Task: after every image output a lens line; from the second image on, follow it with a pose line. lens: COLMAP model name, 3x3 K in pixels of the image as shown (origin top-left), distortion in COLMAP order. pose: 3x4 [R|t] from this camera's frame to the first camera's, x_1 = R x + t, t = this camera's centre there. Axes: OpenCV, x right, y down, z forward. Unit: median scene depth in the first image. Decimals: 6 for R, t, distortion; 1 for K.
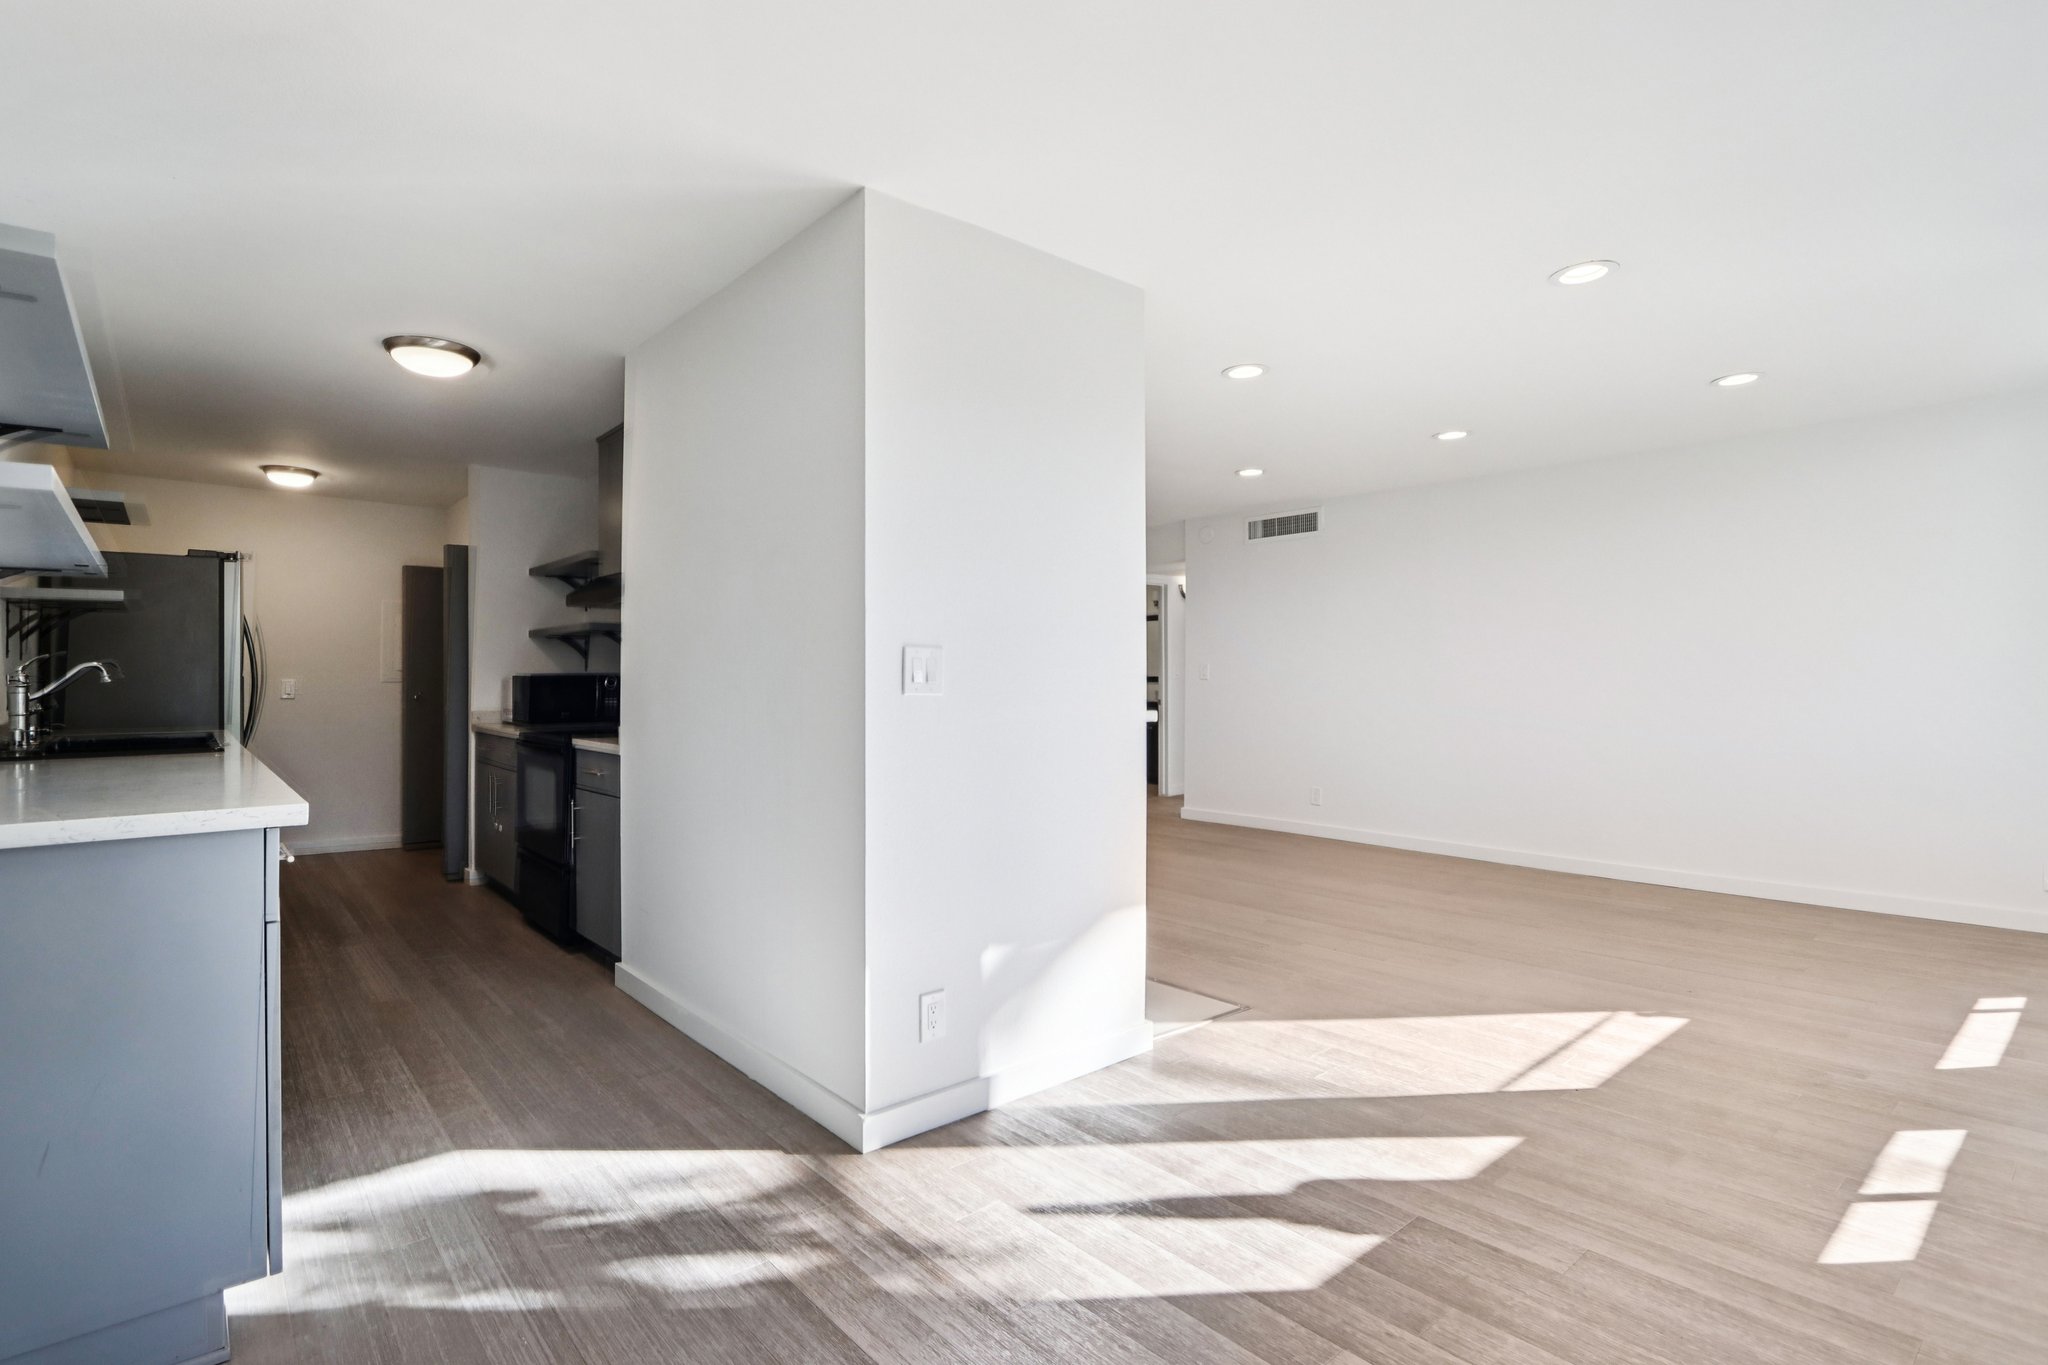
lens RADIAL K [[933.0, 0, 1019.7], [0, 933.0, 654.4], [0, 0, 1]] dist [-0.018758, -0.000054]
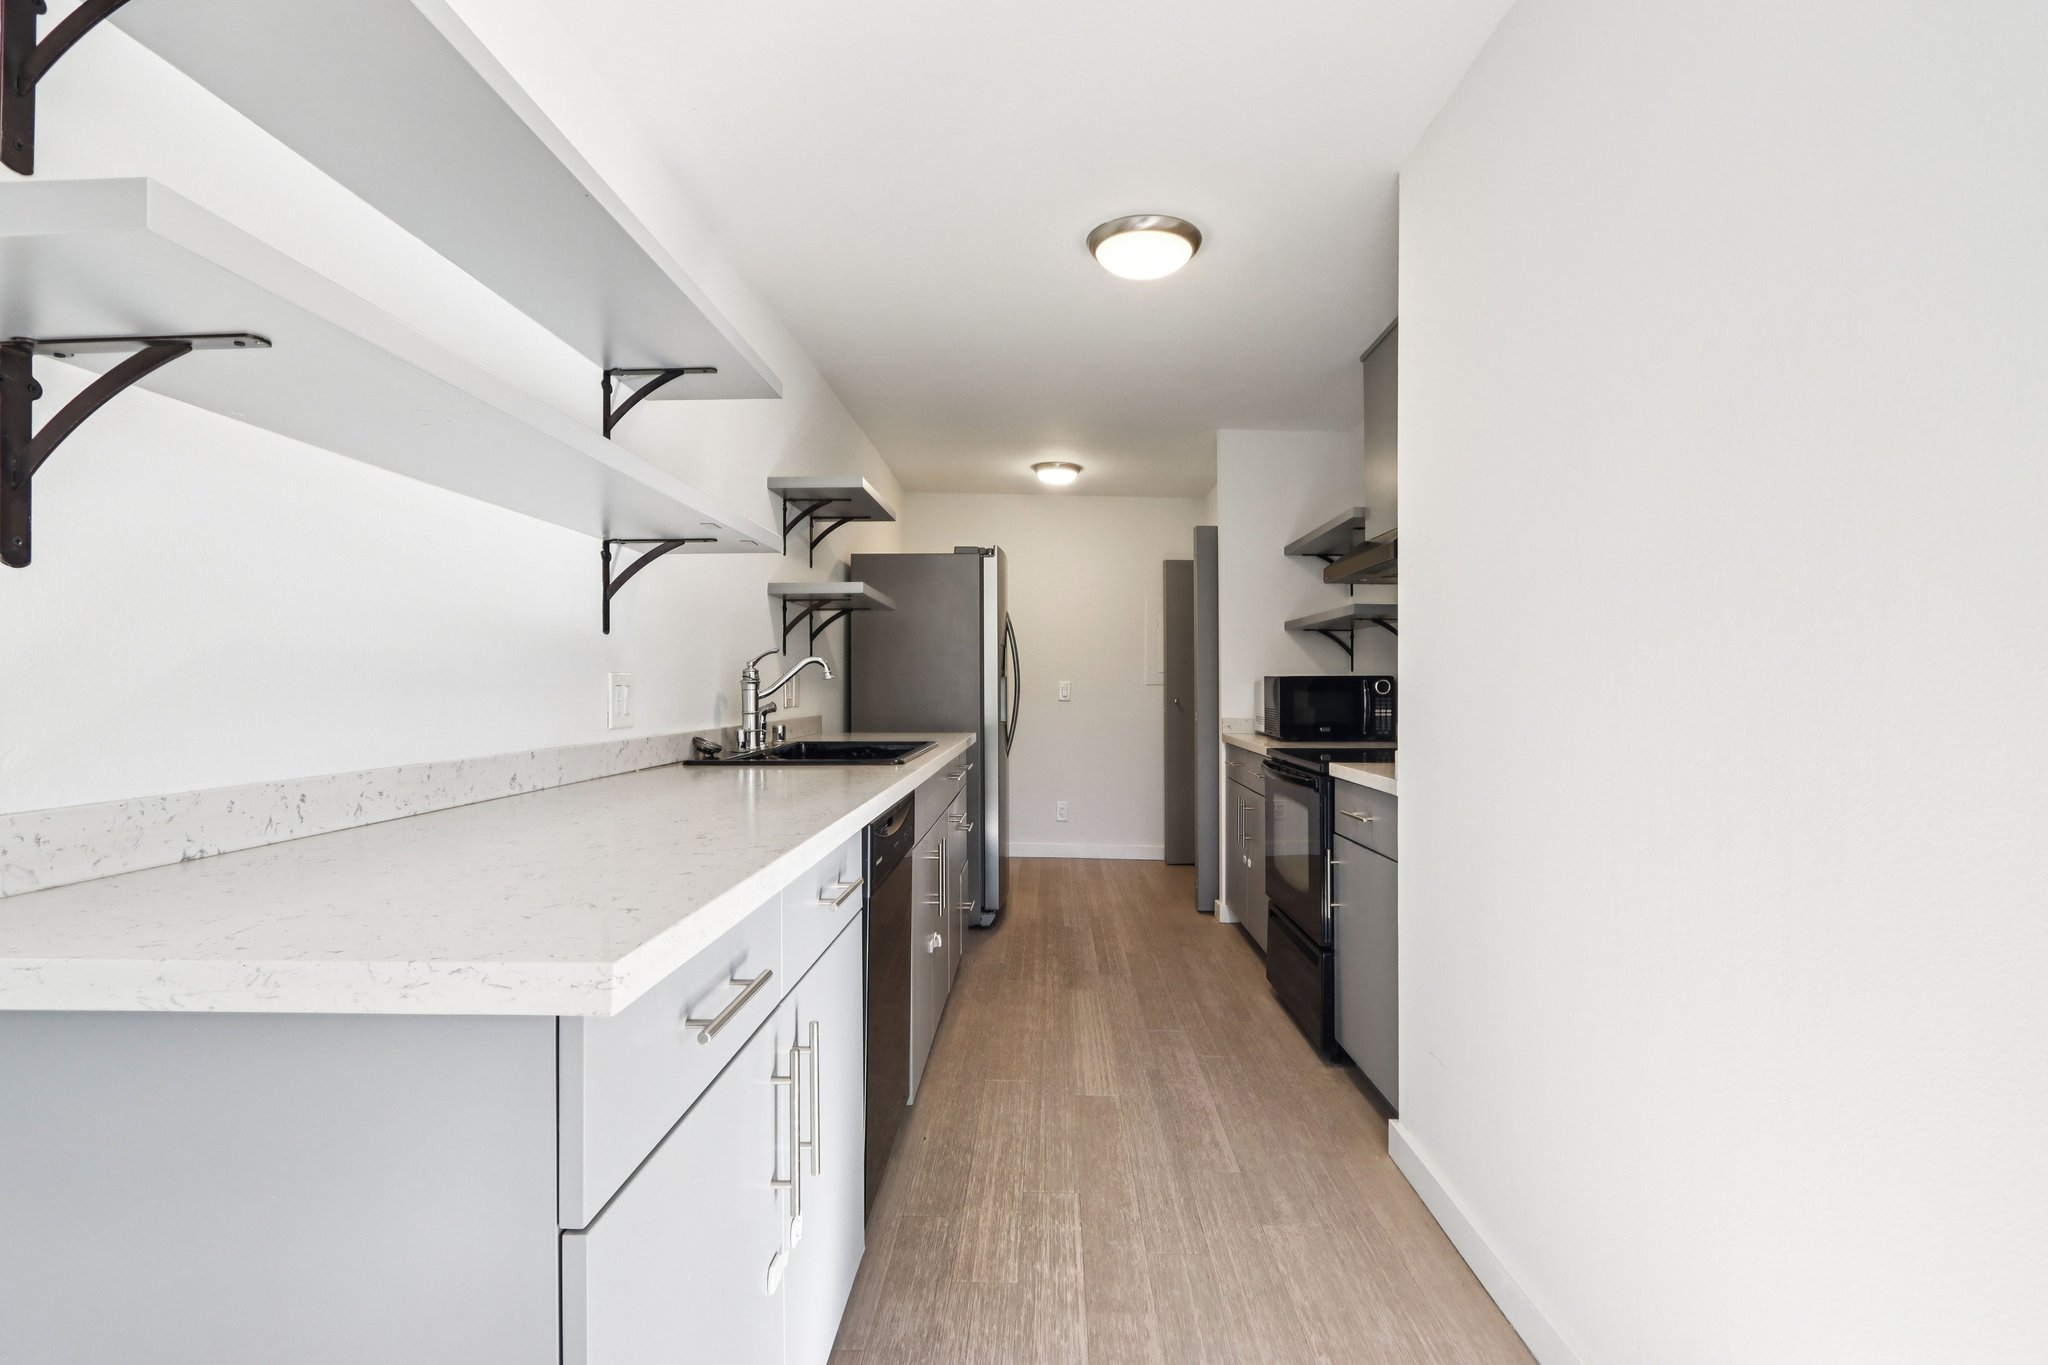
lens RADIAL K [[954.5, 0, 1013.8], [0, 954.5, 694.6], [0, 0, 1]] dist [-0.021341, 0.000112]
pose [[0.708605, 0.010053, -0.705534, -0.130017], [0.014356, 0.999486, 0.028661, 0.013628], [0.705459, -0.030438, 0.708096, 0.293386]]
